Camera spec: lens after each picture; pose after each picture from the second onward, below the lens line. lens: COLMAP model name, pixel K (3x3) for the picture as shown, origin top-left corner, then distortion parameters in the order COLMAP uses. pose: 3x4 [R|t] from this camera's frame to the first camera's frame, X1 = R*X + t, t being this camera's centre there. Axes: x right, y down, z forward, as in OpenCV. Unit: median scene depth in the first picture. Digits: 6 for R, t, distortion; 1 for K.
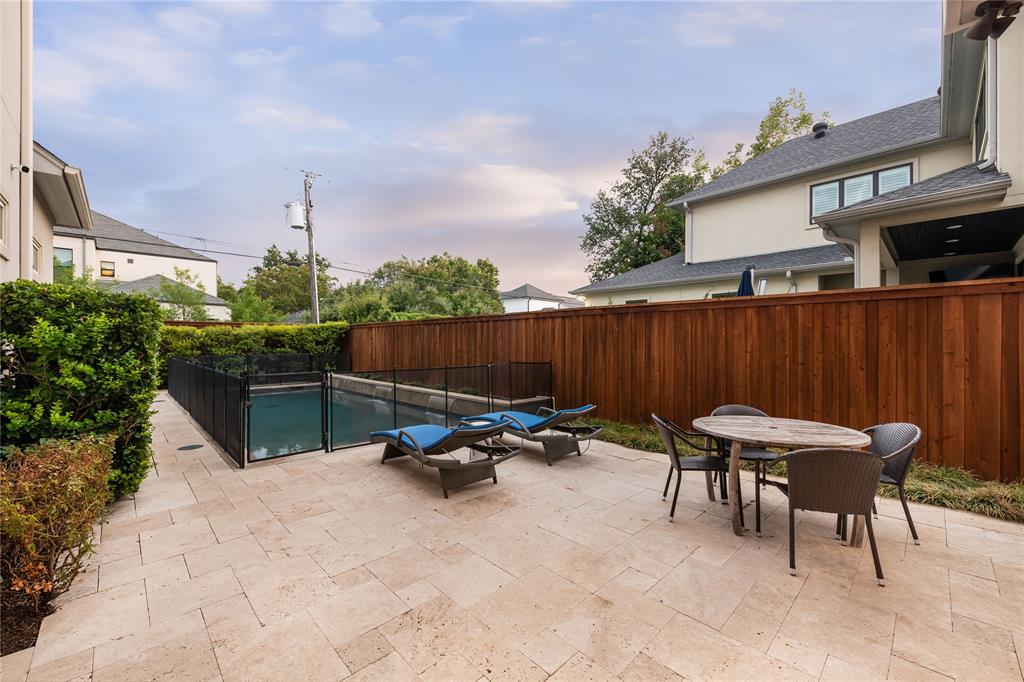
lens RADIAL K [[407.8, 0, 516.8], [0, 407.8, 341.6], [0, 0, 1]] dist [0.000614, -0.000170]
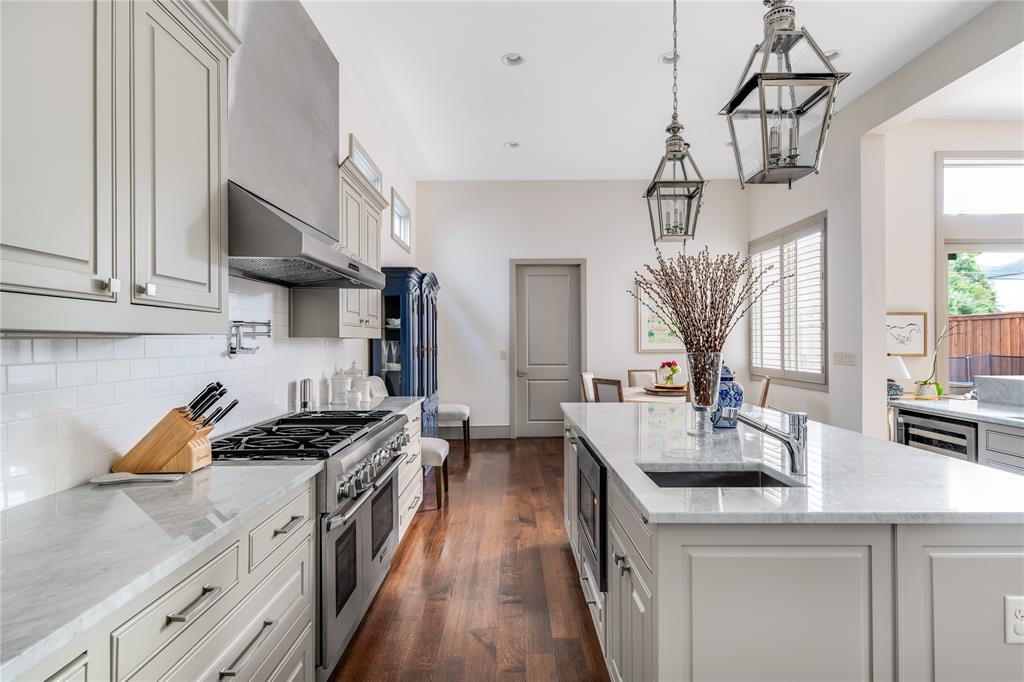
lens RADIAL K [[530.5, 0, 511.9], [0, 530.5, 337.5], [0, 0, 1]] dist [0.009784, -0.000253]
pose [[0.716412, -0.010337, -0.697601, 0.040590], [0.005607, 0.999943, -0.009059, 0.001638], [0.697655, 0.002579, 0.716430, -0.640463]]
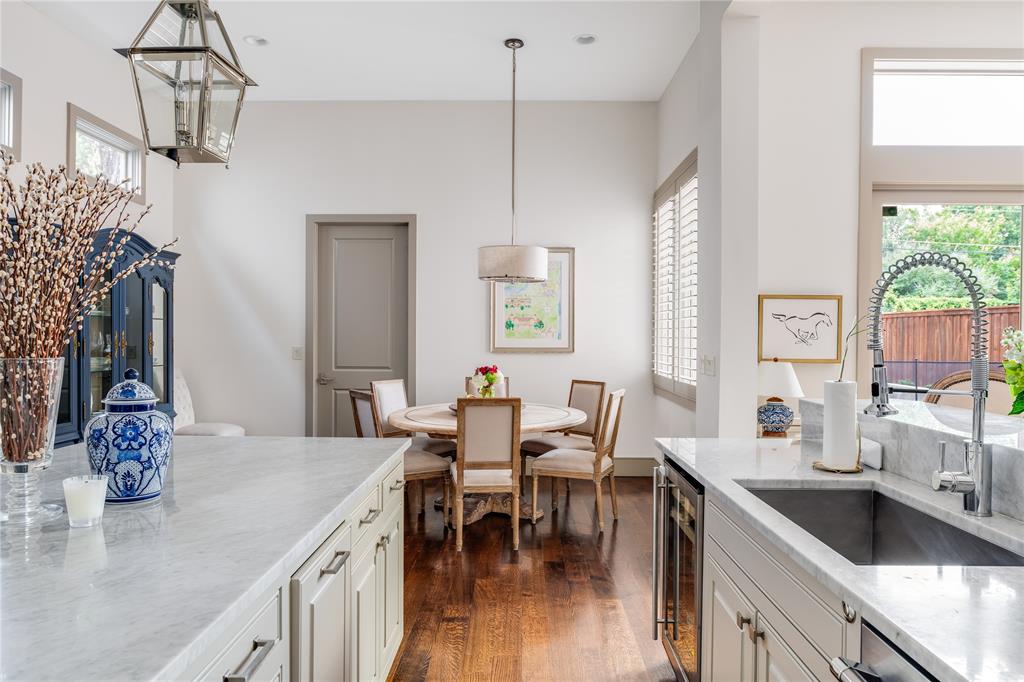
lens RADIAL K [[679.1, 0, 514.1], [0, 679.1, 344.4], [0, 0, 1]] dist [-0.017998, 0.004400]
pose [[0.703932, 0.012709, -0.710154, 0.105563], [-0.004524, 0.999900, 0.013410, 0.001113], [0.710253, -0.006227, 0.703919, -0.487178]]
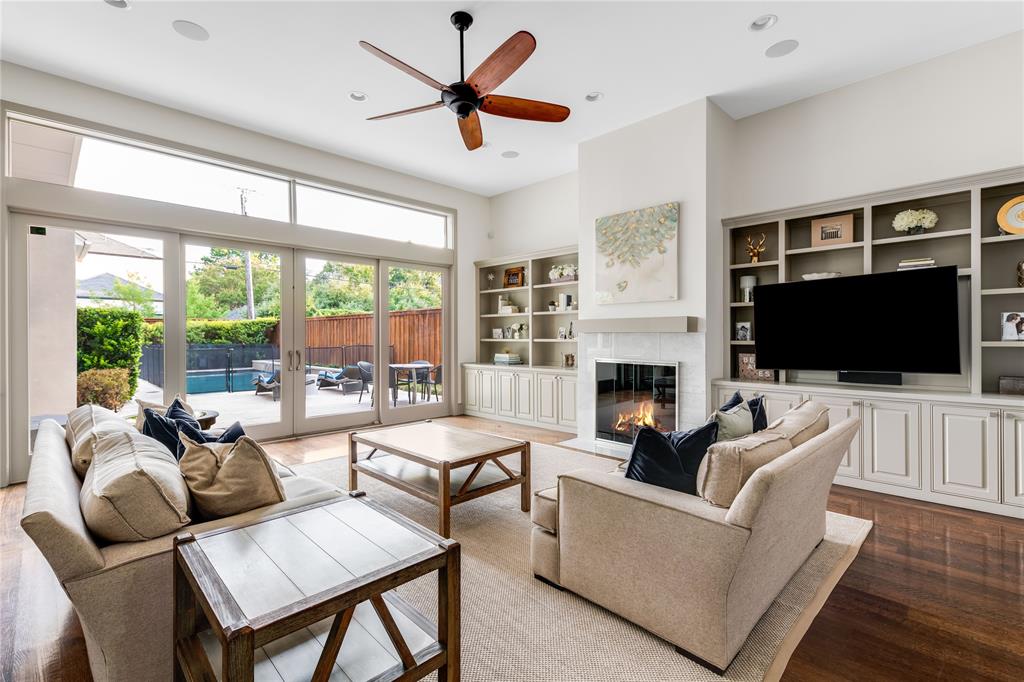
lens RADIAL K [[464.9, 0, 510.7], [0, 464.9, 334.9], [0, 0, 1]] dist [0.020662, -0.000342]
pose [[0.999968, -0.005811, 0.005534, 0.305855], [0.005818, 0.999982, -0.001172, 0.009205], [-0.005527, 0.001204, 0.999984, -0.431645]]
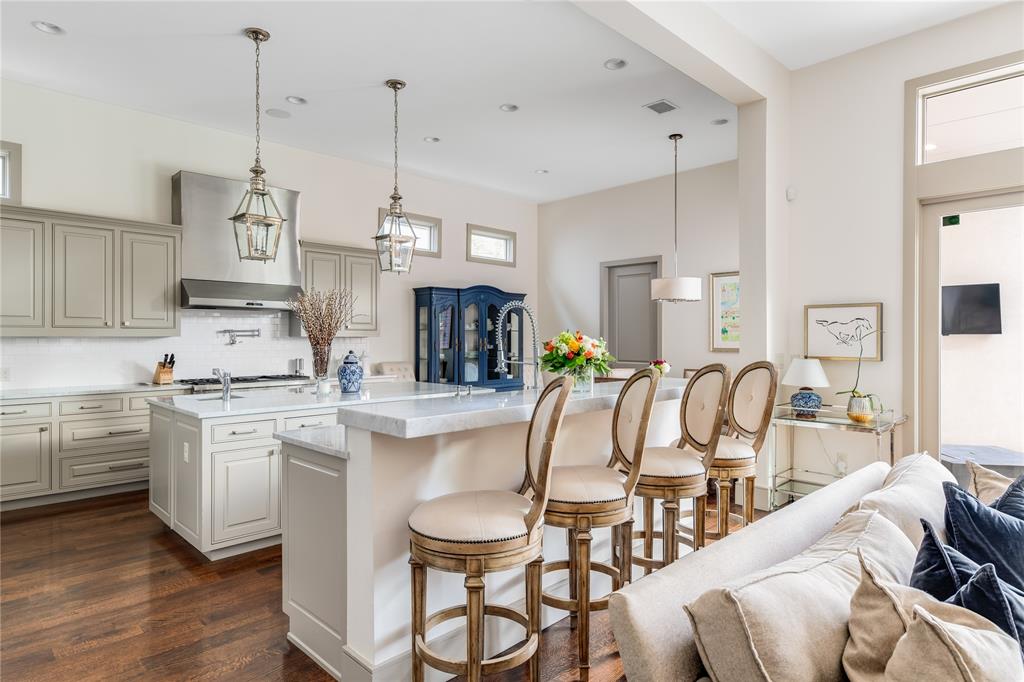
lens RADIAL K [[584.9, 0, 511.4], [0, 584.9, 339.5], [0, 0, 1]] dist [0.003334, 0.001646]
pose [[-0.002342, 0.000382, -0.999997, 0.309081], [0.000882, 1.000000, 0.000380, 0.001391], [0.999997, -0.000881, -0.002342, -0.350900]]
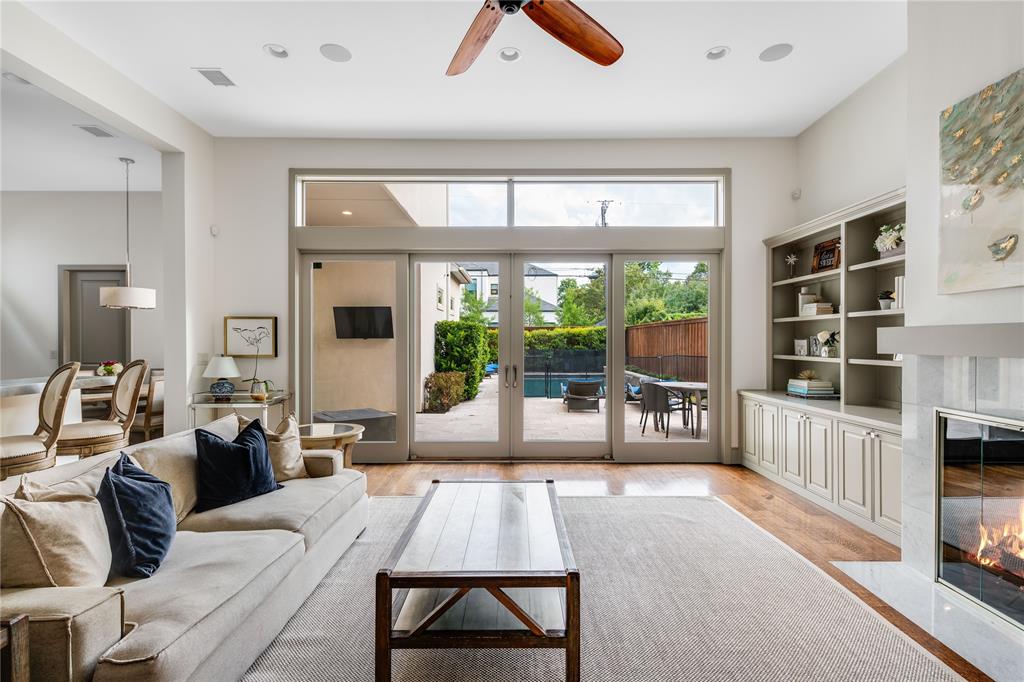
lens RADIAL K [[488.8, 0, 514.1], [0, 488.8, 341.9], [0, 0, 1]] dist [0.014302, -0.001508]
pose [[0.719488, -0.001337, -0.694503, 0.395332], [0.003312, 0.999993, 0.001506, 0.001564], [0.694497, -0.003384, 0.719488, -0.297353]]
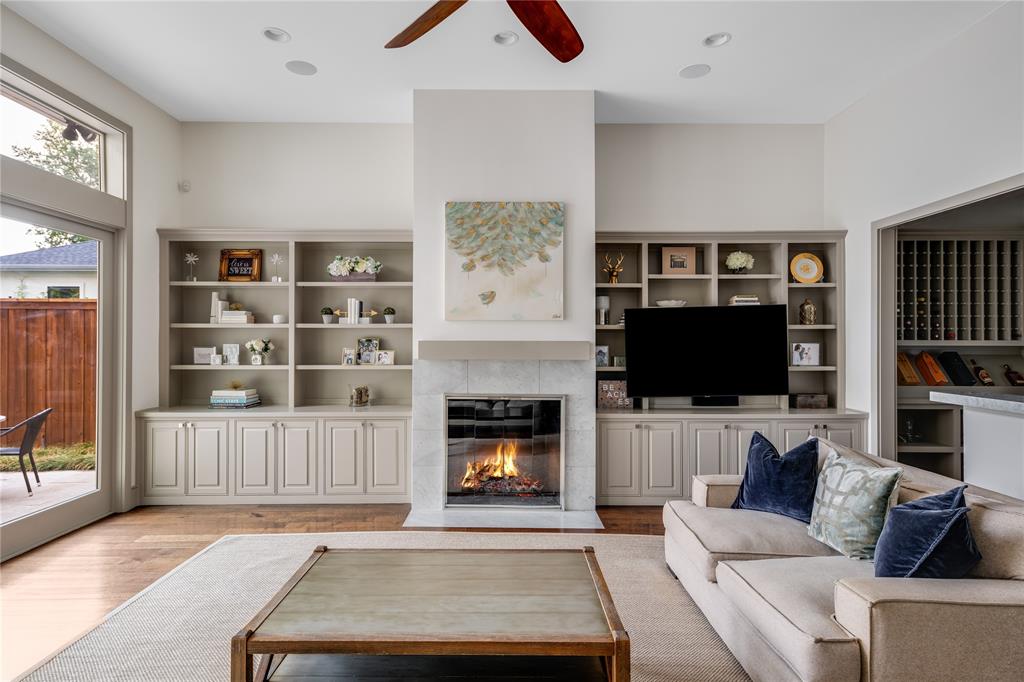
lens RADIAL K [[540.9, 0, 506.2], [0, 540.9, 338.1], [0, 0, 1]] dist [0.016984, -0.001180]
pose [[0.702971, 0.004200, 0.711206, 0.169960], [0.000100, 0.999982, -0.006004, -0.003249], [-0.711218, 0.004292, 0.702958, -0.297534]]
